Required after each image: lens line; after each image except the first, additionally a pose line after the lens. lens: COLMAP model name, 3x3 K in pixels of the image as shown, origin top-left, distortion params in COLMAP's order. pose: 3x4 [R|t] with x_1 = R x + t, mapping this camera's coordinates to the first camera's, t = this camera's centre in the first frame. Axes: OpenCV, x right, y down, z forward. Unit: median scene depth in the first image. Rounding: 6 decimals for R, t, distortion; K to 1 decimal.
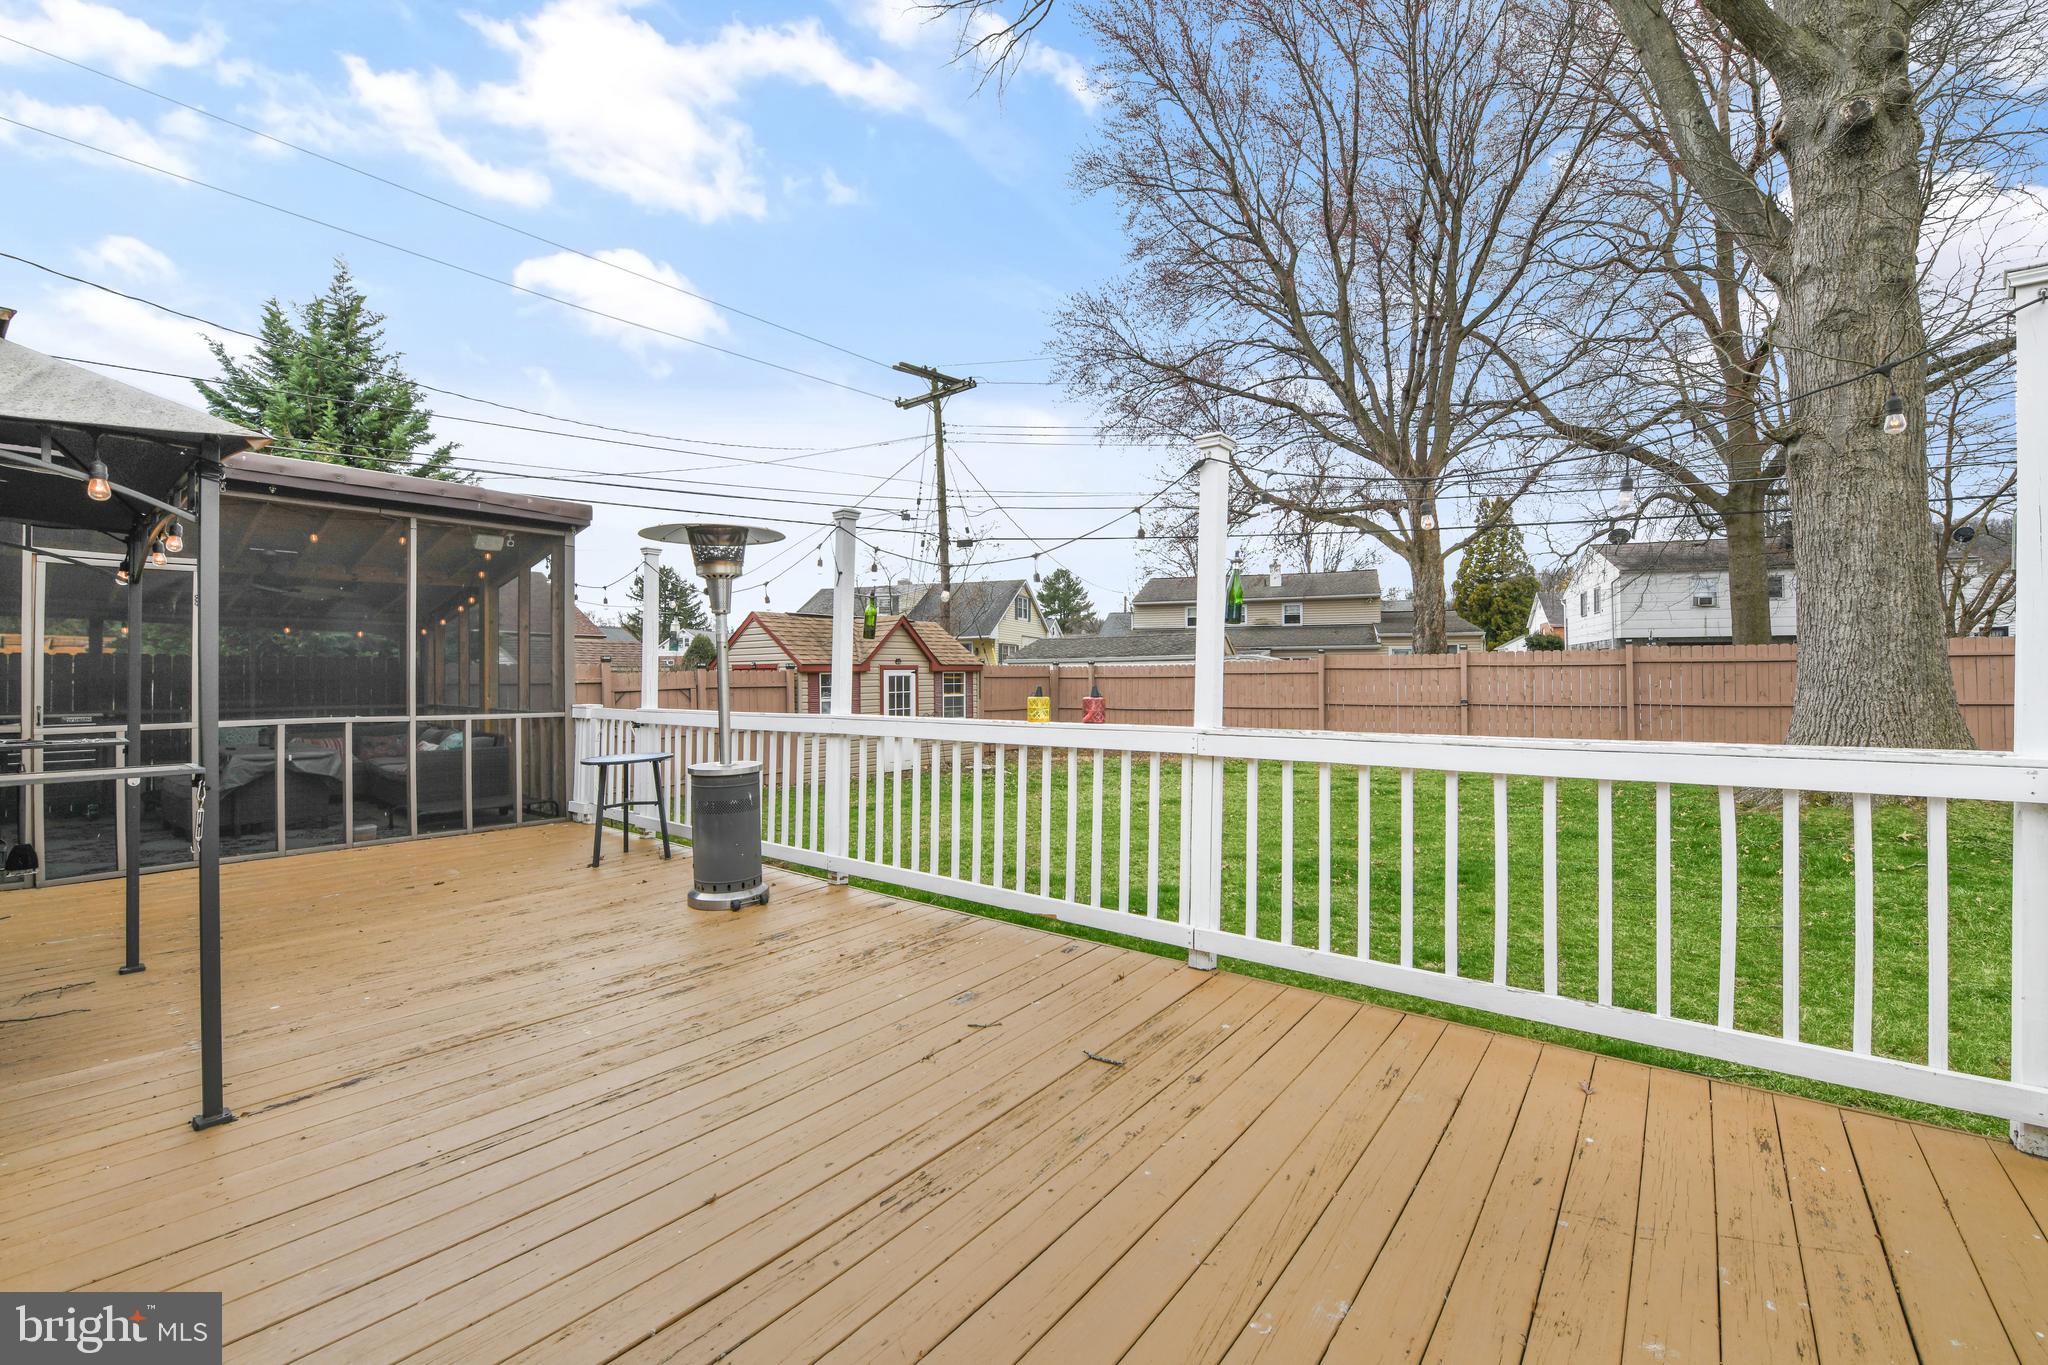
lens RADIAL K [[855.7, 0, 1008.1], [0, 855.7, 664.6], [0, 0, 1]] dist [0.003542, 0.000326]
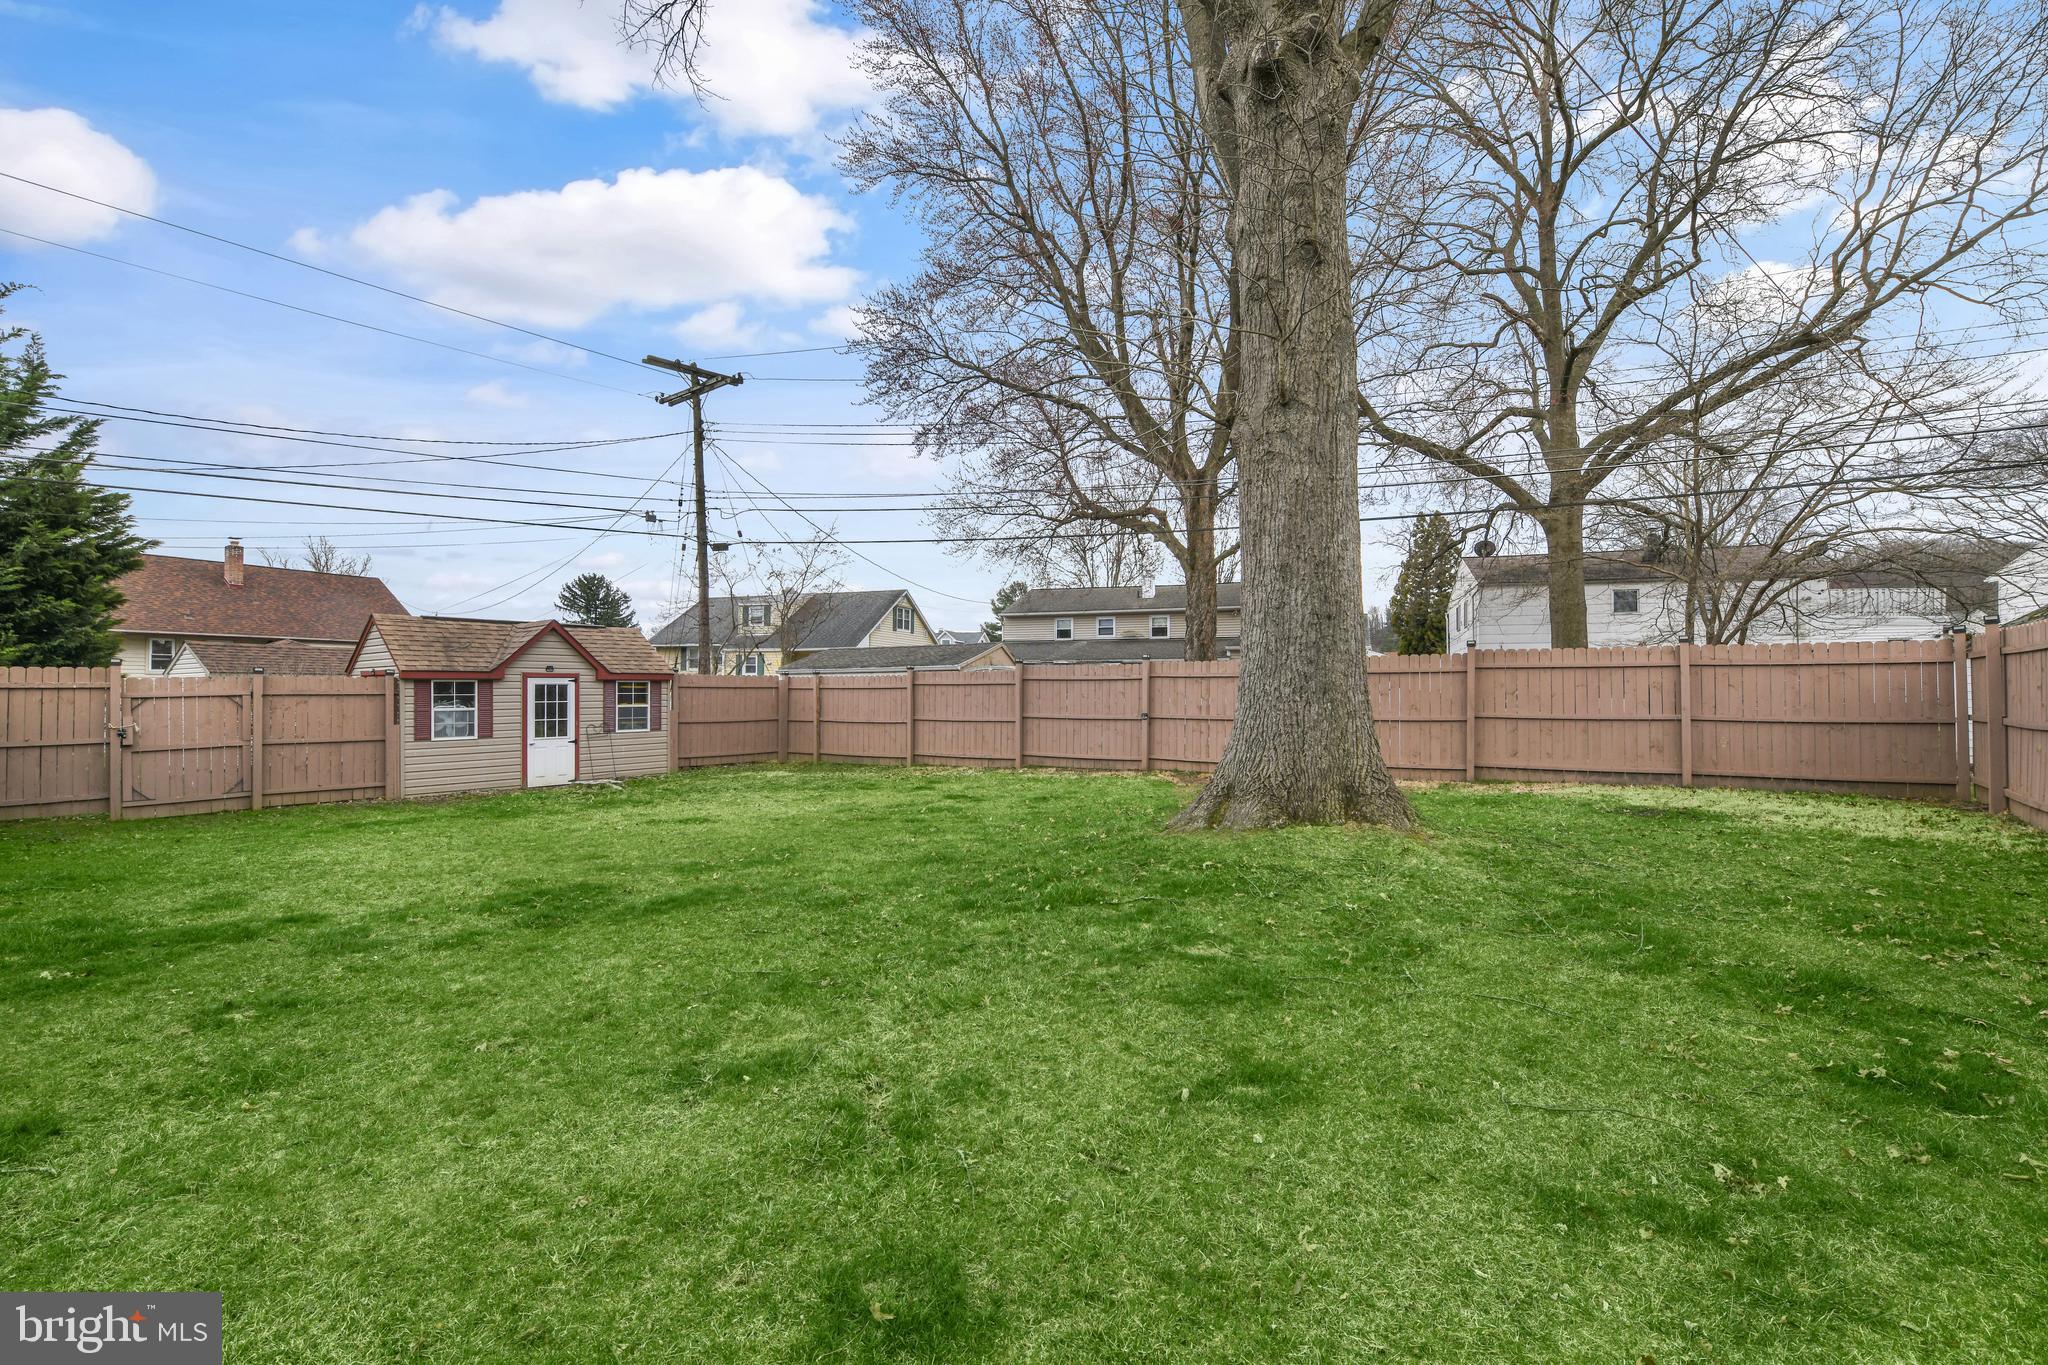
lens RADIAL K [[855.7, 0, 1044.2], [0, 855.7, 682.8], [0, 0, 1]] dist [0.003542, 0.000326]
pose [[0.999910, 0.005298, 0.012328, 0.294209], [-0.005339, 0.999980, 0.003247, 0.004111], [-0.012310, -0.003313, 0.999919, 0.043193]]
